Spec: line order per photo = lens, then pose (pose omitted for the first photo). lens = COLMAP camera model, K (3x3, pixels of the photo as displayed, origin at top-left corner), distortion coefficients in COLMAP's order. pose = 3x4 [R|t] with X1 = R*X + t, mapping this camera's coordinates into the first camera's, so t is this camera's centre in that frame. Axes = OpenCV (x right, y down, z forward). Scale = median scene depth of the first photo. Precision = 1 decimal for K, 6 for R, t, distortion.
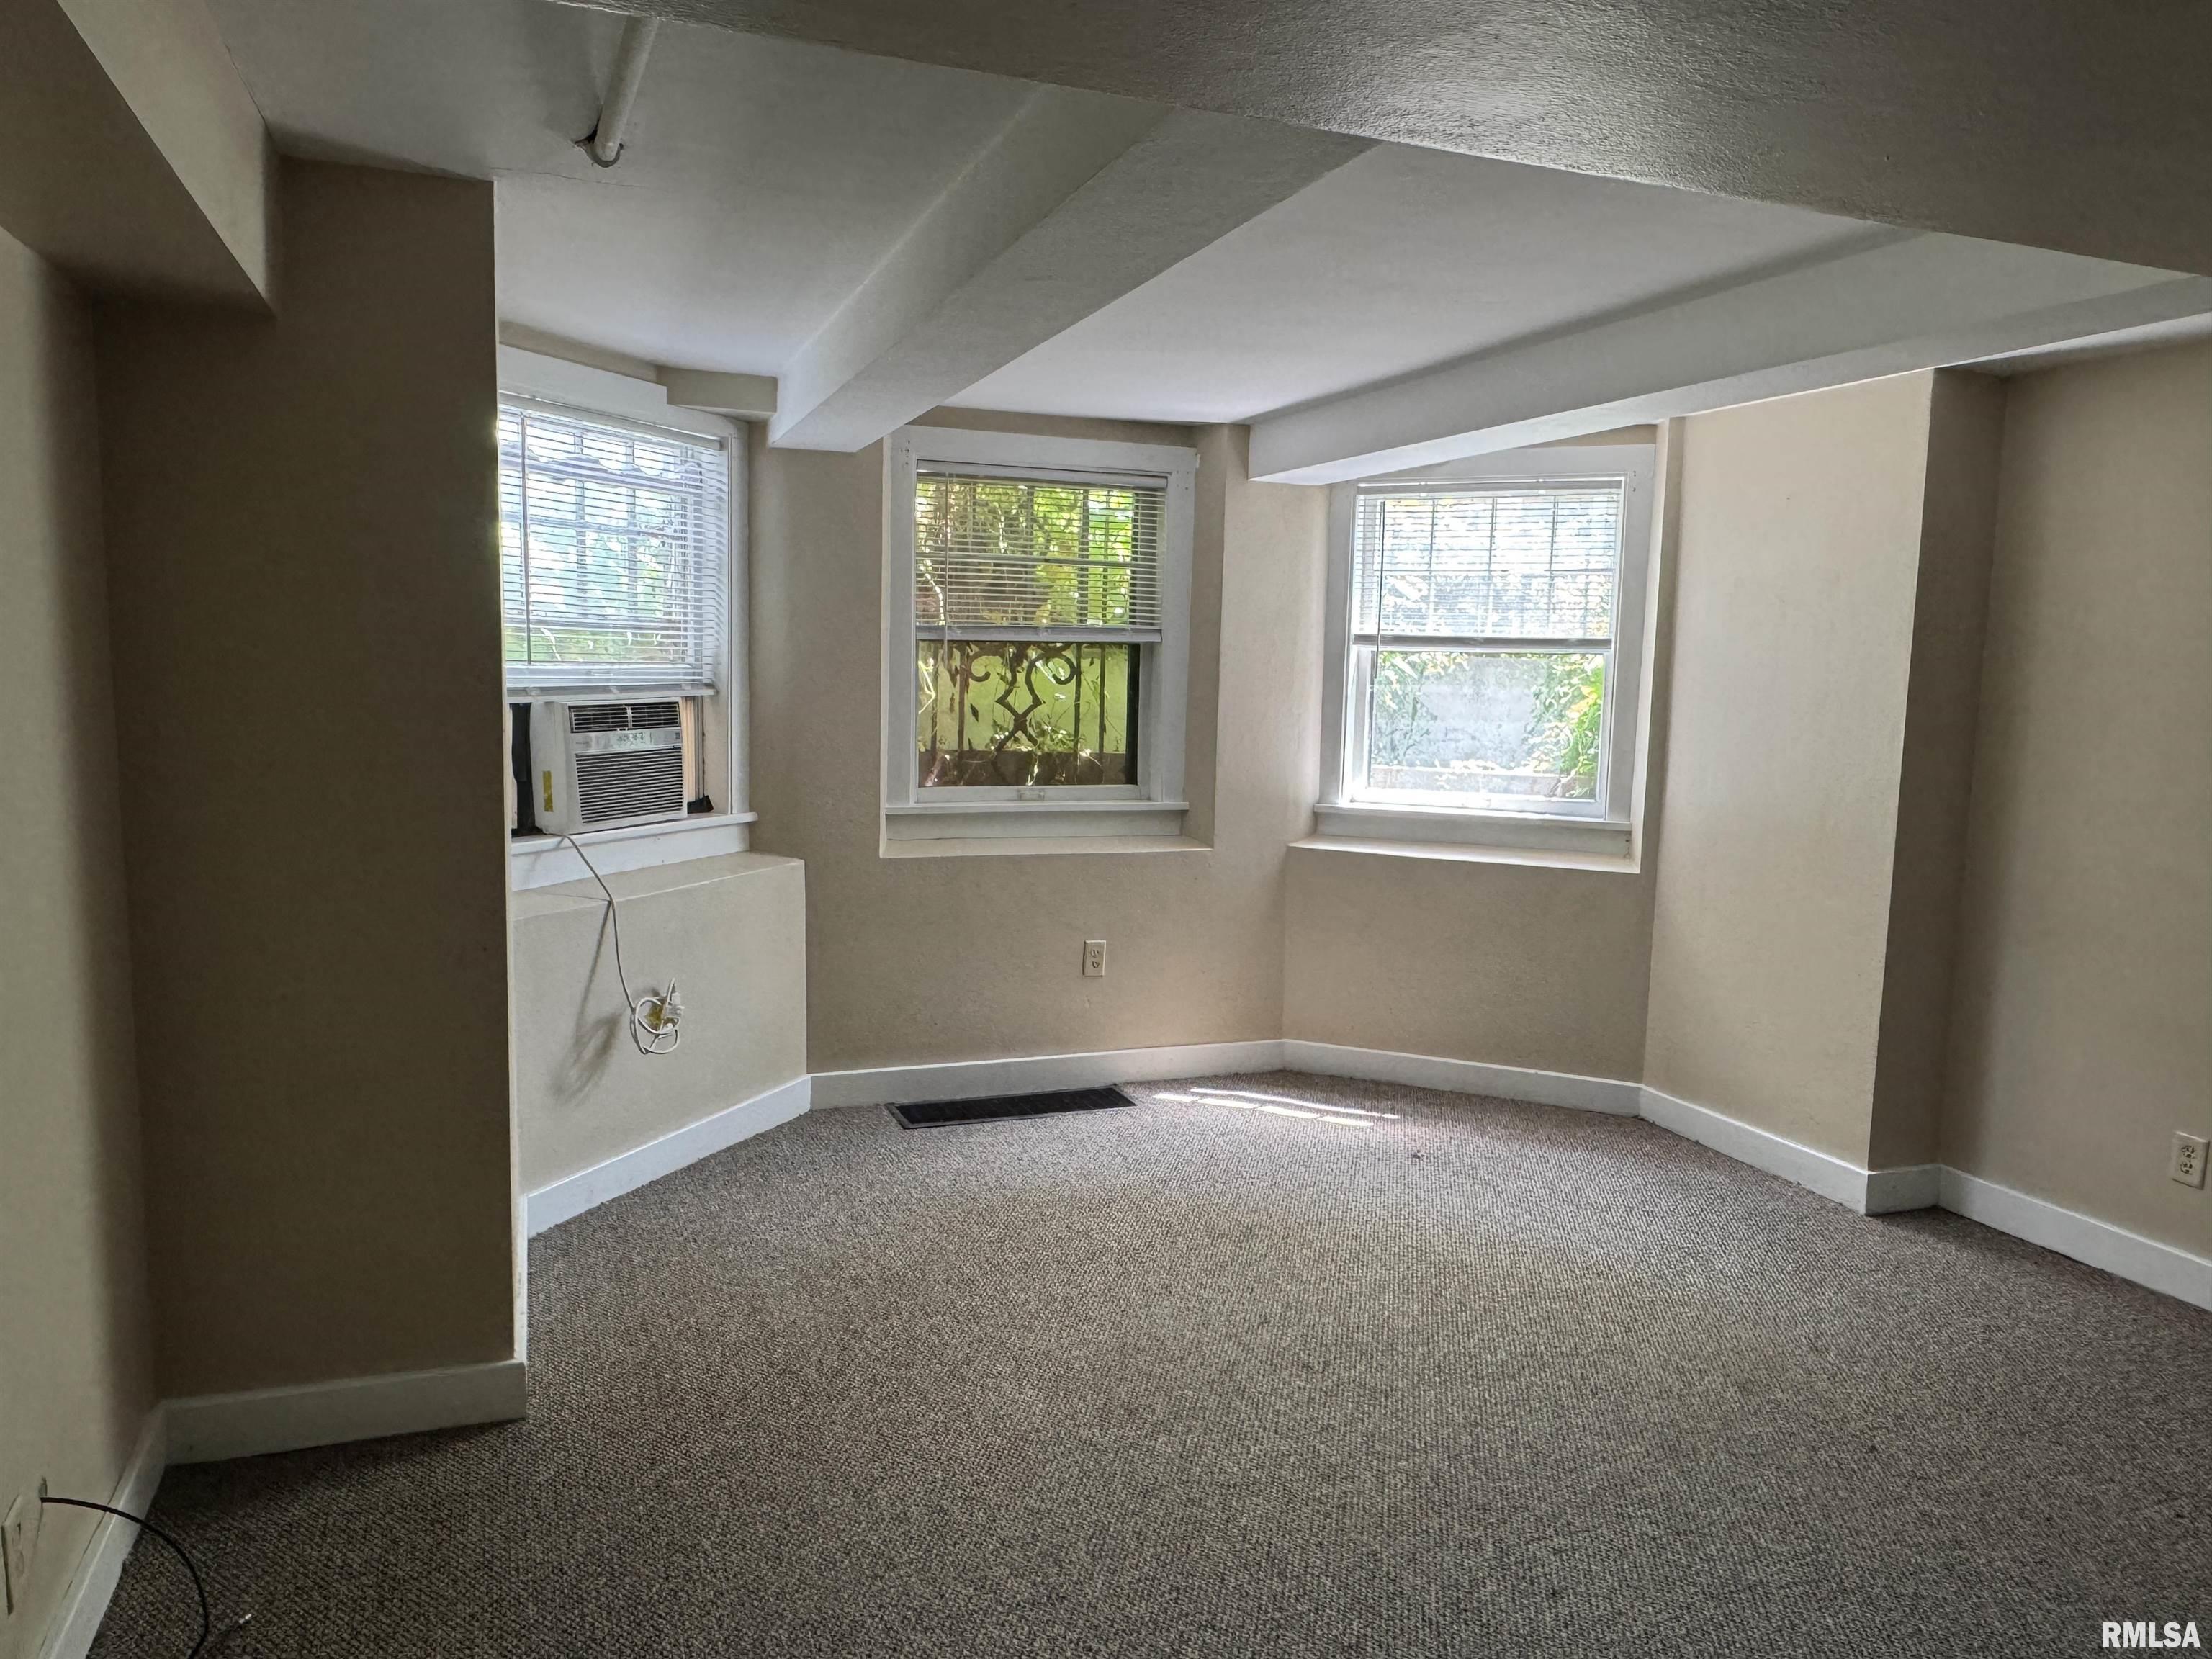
lens RADIAL K [[1549.2, 0, 1088.7], [0, 1549.2, 836.9], [0, 0, 1]] dist [0.051366, -0.075621]
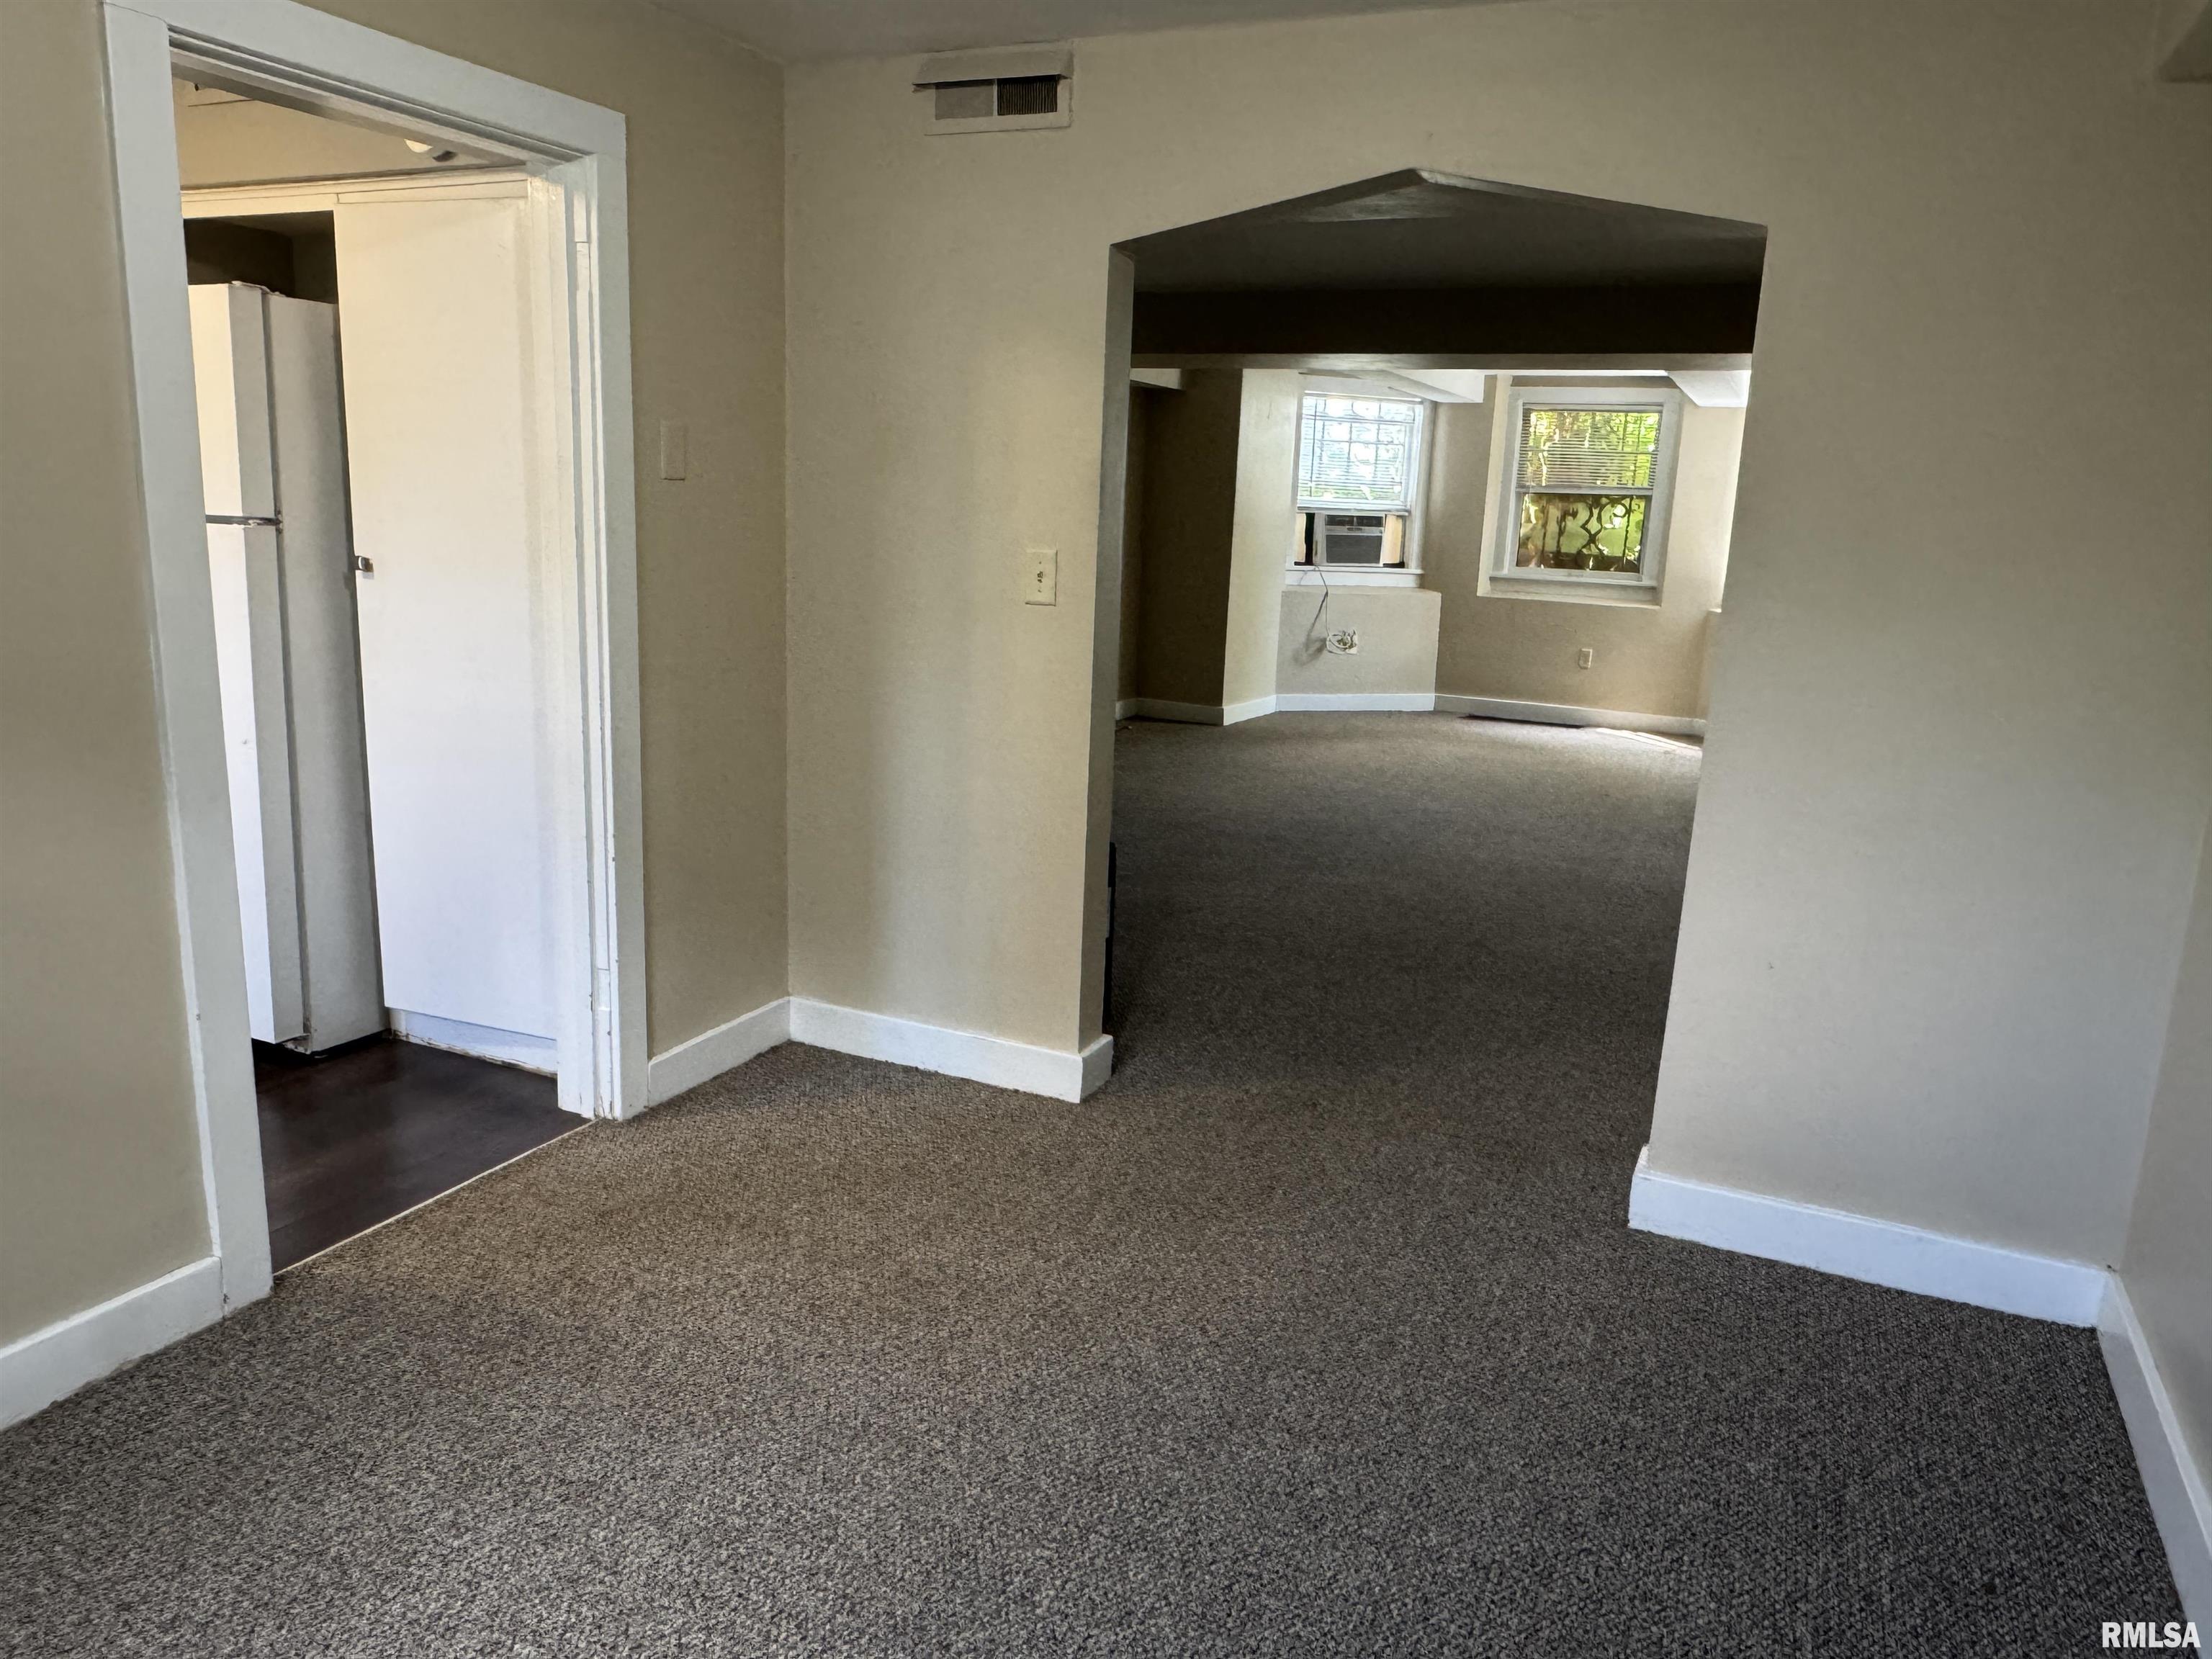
lens RADIAL K [[1549.2, 0, 1111.4], [0, 1549.2, 818.8], [0, 0, 1]] dist [0.051366, -0.075621]
pose [[0.690523, 0.155013, -0.706505, 0.985772], [-0.114872, 0.987871, 0.104475, 0.138823], [0.714131, 0.009015, 0.699954, -0.778890]]
